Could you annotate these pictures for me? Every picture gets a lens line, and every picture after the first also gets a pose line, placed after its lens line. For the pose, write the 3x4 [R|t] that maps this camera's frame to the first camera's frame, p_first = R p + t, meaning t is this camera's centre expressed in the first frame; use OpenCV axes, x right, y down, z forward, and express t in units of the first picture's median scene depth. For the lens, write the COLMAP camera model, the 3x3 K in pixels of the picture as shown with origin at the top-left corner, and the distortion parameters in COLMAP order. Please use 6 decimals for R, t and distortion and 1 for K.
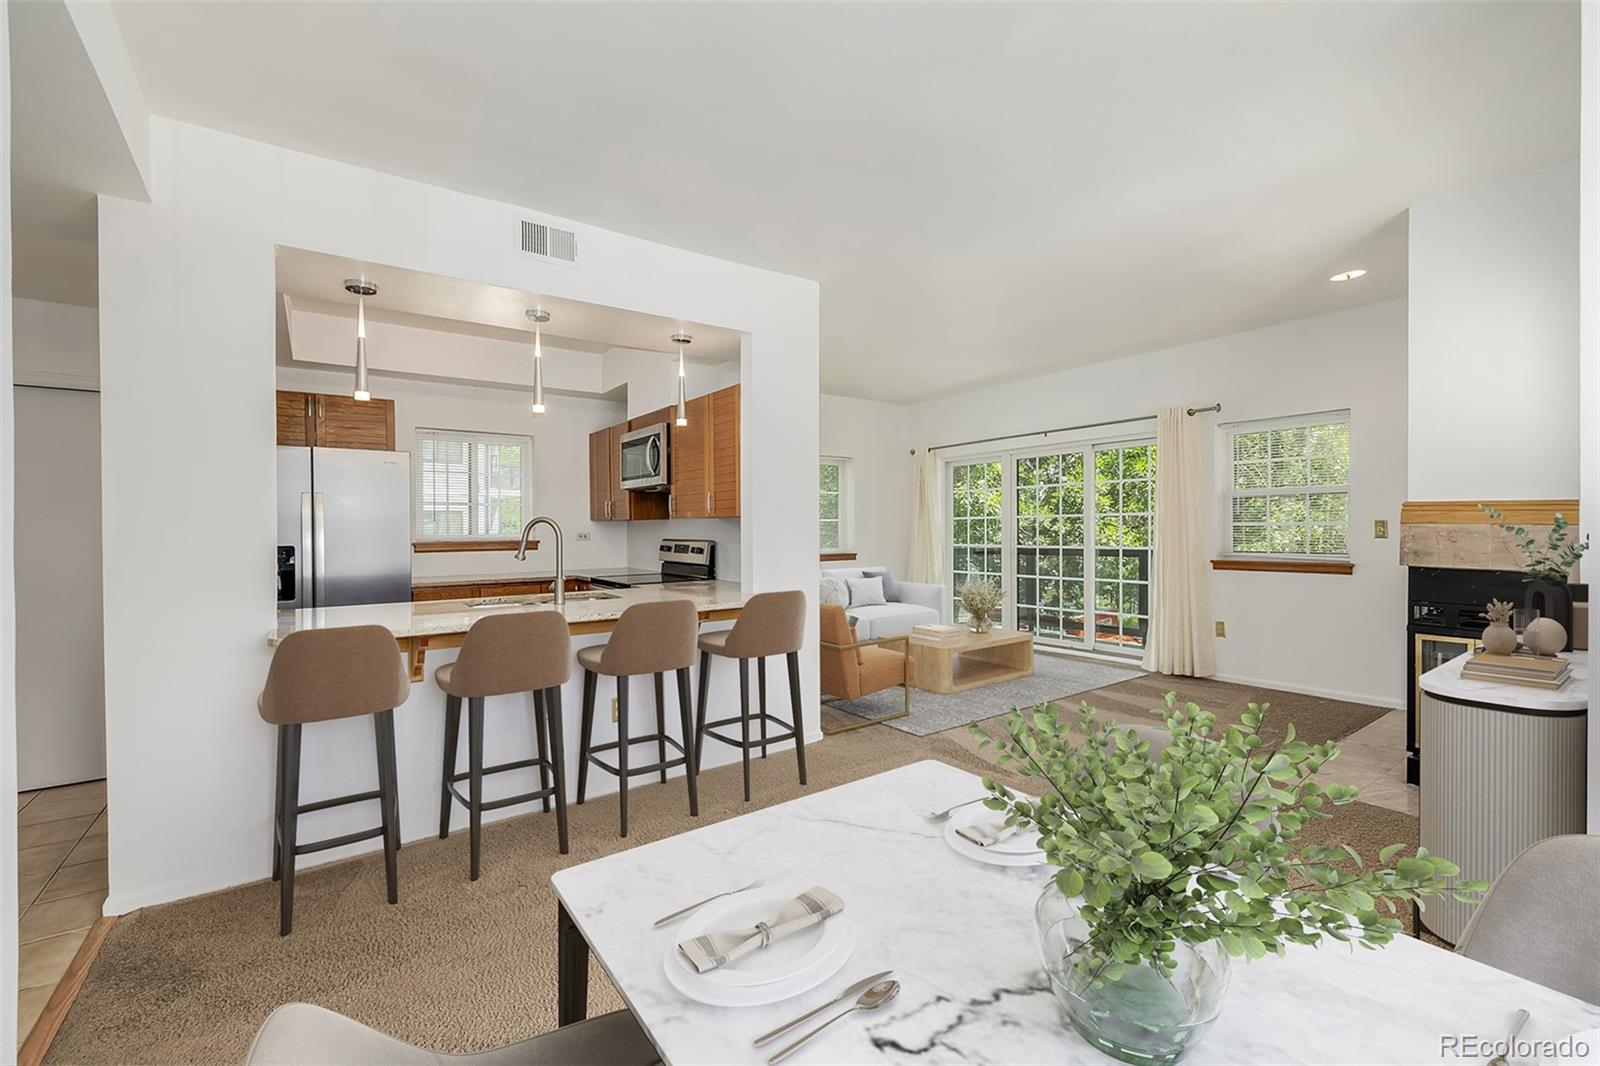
lens RADIAL K [[676.4, 0, 803.4], [0, 676.4, 528.6], [0, 0, 1]] dist [0.004254, 0.000309]
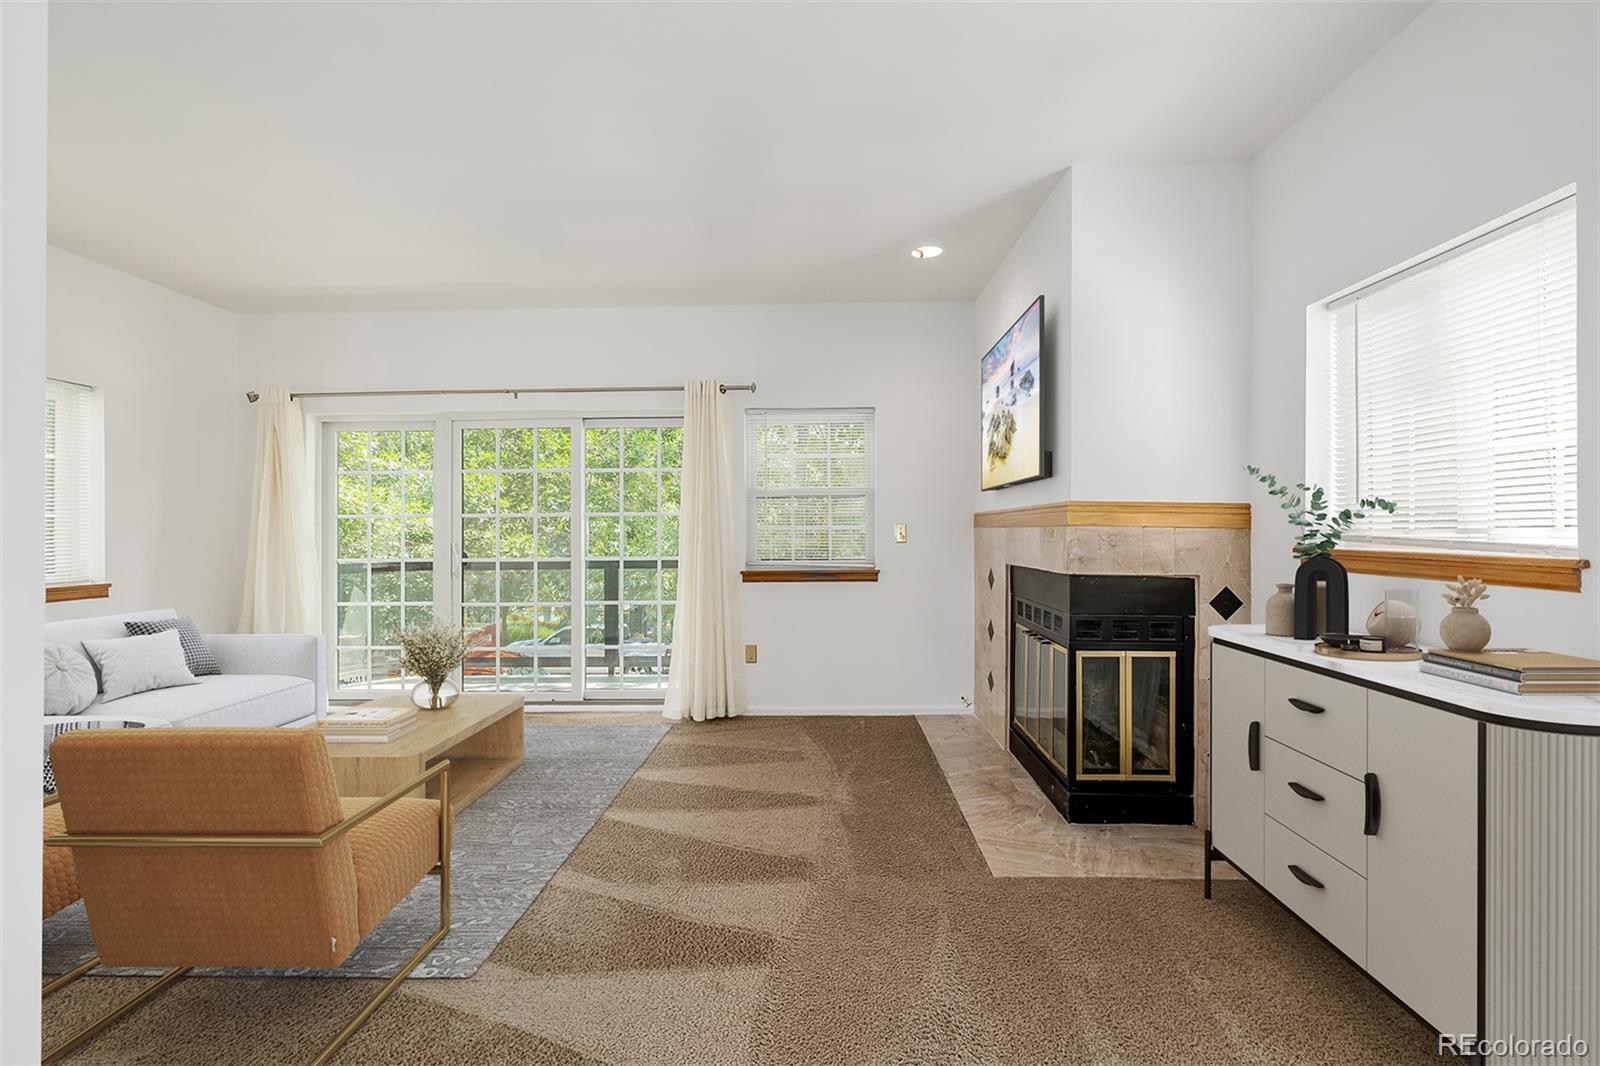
lens RADIAL K [[676.4, 0, 800.4], [0, 676.4, 530.6], [0, 0, 1]] dist [0.004254, 0.000309]
pose [[0.606078, 0.001638, 0.795404, -0.010061], [0.003082, 0.999986, -0.004408, 0.000636], [-0.795399, 0.005123, 0.606064, 0.441118]]
